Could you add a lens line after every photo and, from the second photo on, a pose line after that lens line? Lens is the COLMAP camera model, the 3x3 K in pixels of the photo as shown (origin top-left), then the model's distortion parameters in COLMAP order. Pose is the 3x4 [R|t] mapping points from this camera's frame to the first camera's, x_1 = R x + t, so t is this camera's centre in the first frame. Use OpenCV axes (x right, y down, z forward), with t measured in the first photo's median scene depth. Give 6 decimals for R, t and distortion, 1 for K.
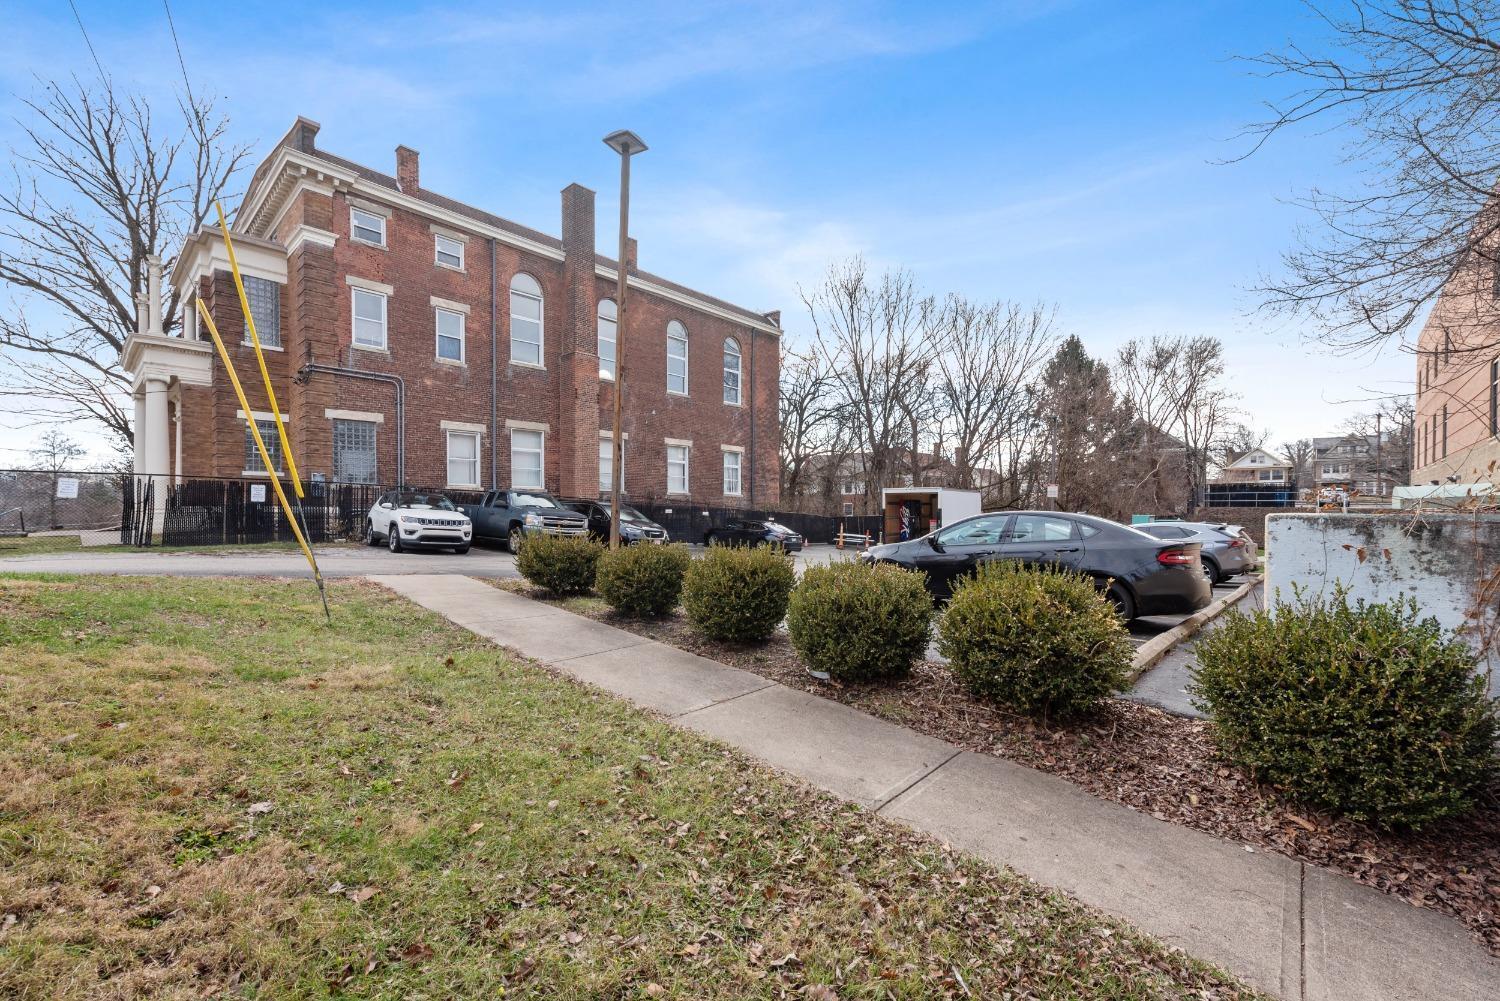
lens RADIAL K [[612.3, 0, 729.7], [0, 612.3, 518.8], [0, 0, 1]] dist [0.012927, -0.002498]
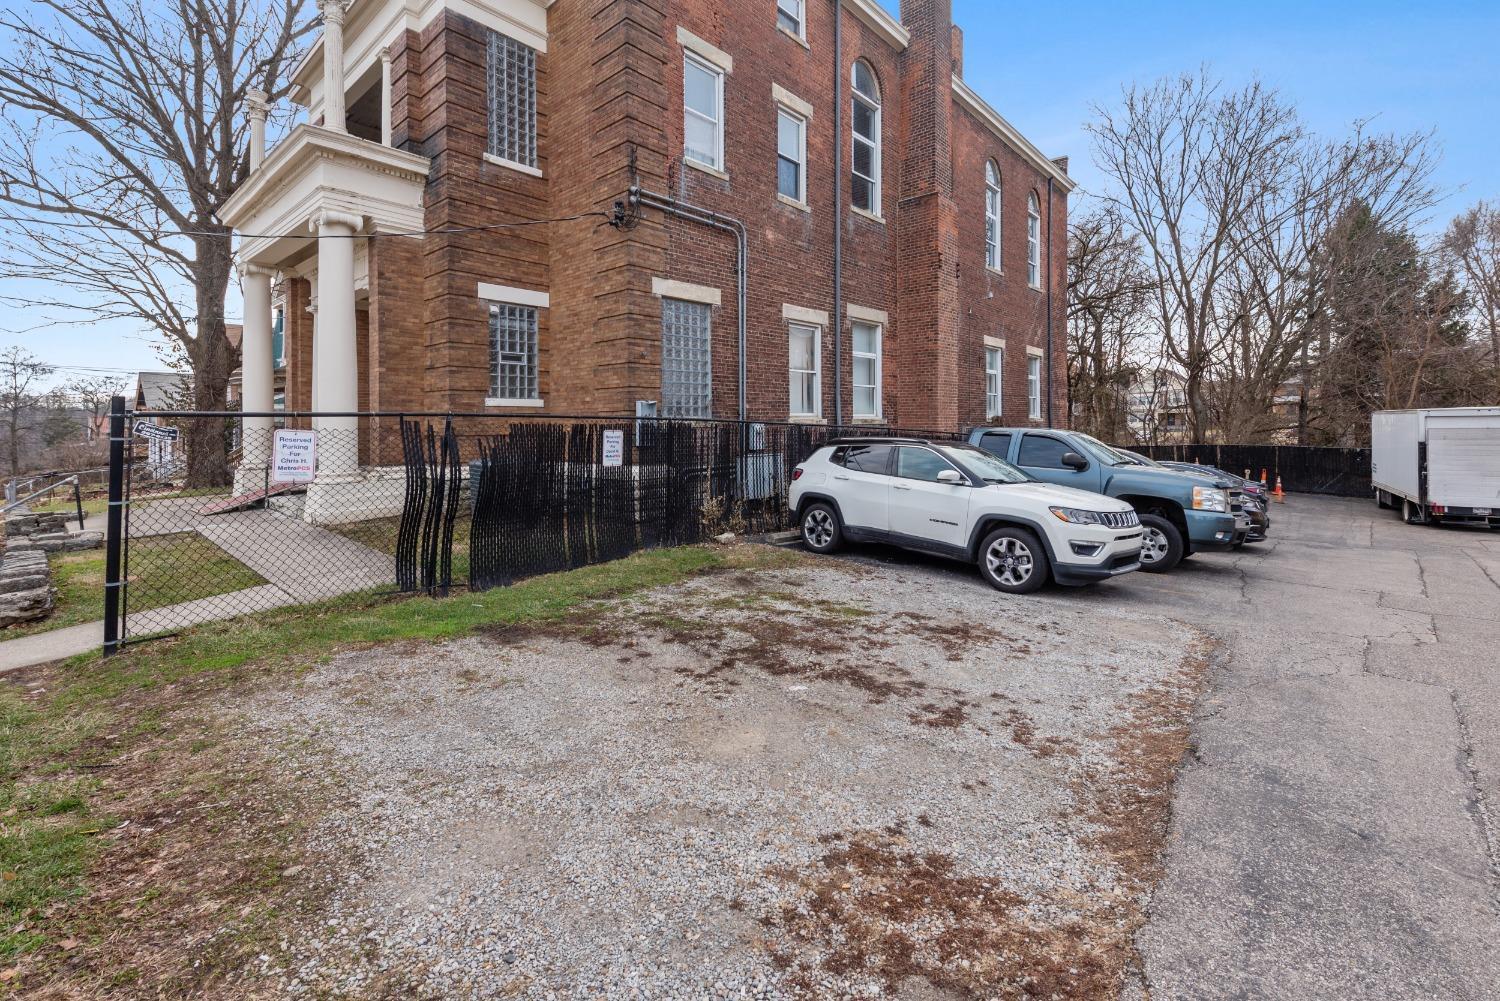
lens RADIAL K [[668.0, 0, 729.3], [0, 668.0, 431.0], [0, 0, 1]] dist [0.007774, 0.000081]
pose [[0.999922, -0.012512, -0.000383, -0.560391], [0.012509, 0.999897, -0.007091, -0.041096], [0.000472, 0.007086, 0.999975, 0.411453]]
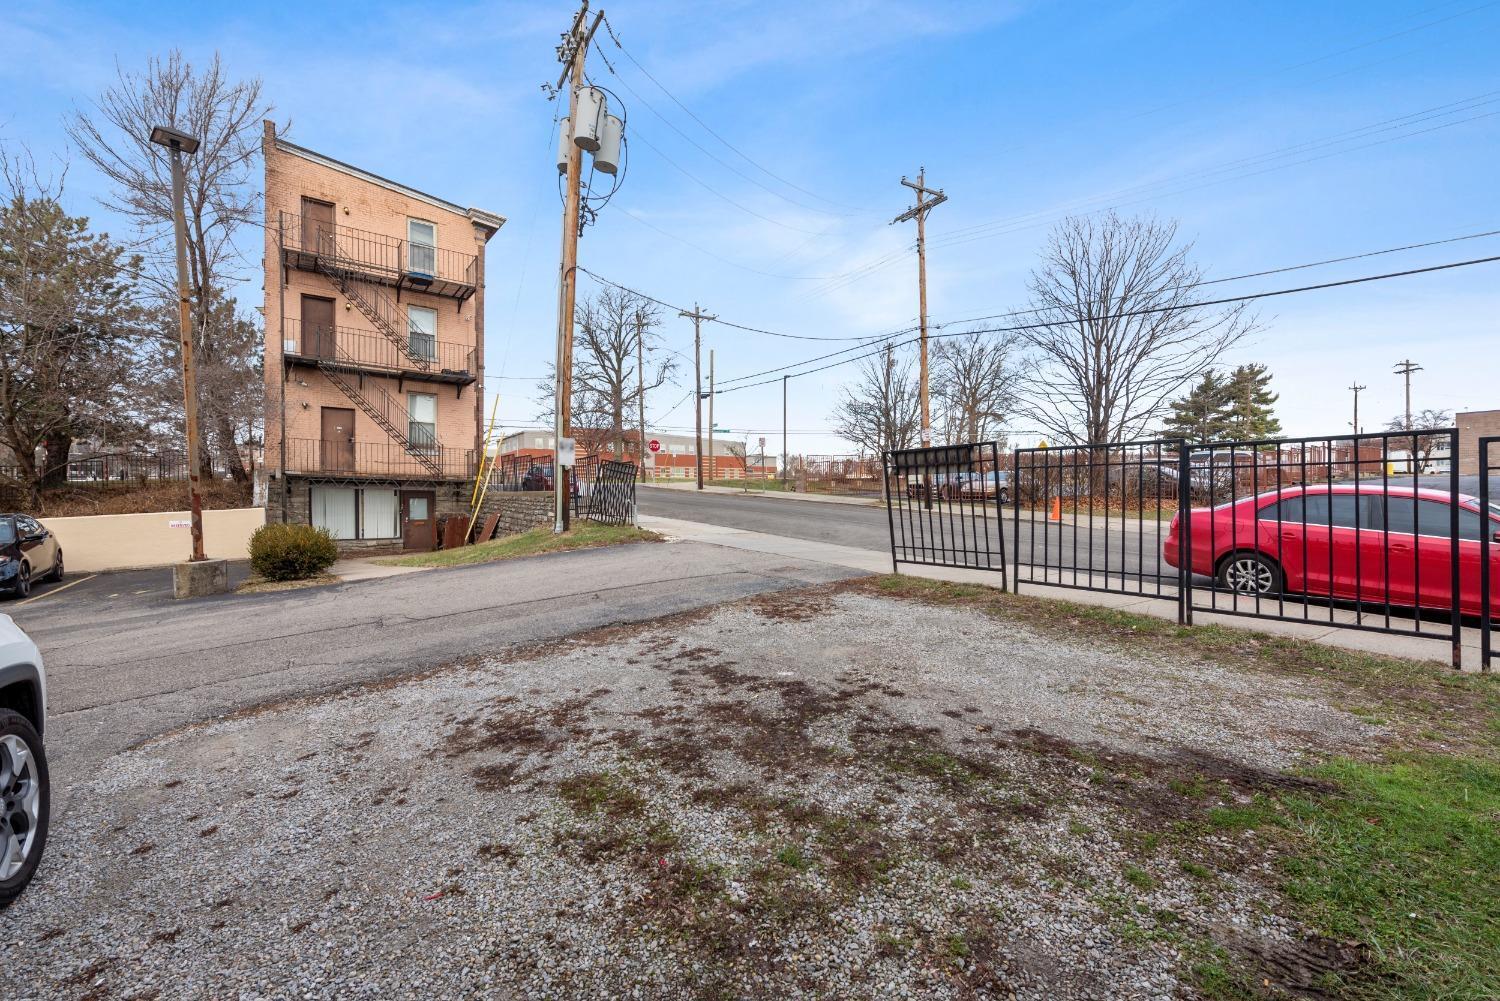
lens RADIAL K [[605.6, 0, 742.4], [0, 605.6, 501.9], [0, 0, 1]] dist [0.004961, 0.000053]
pose [[-0.985958, -0.004219, 0.166942, -0.560887], [0.000842, 0.999543, 0.030229, -0.030212], [-0.166993, 0.029945, -0.985503, 0.840406]]
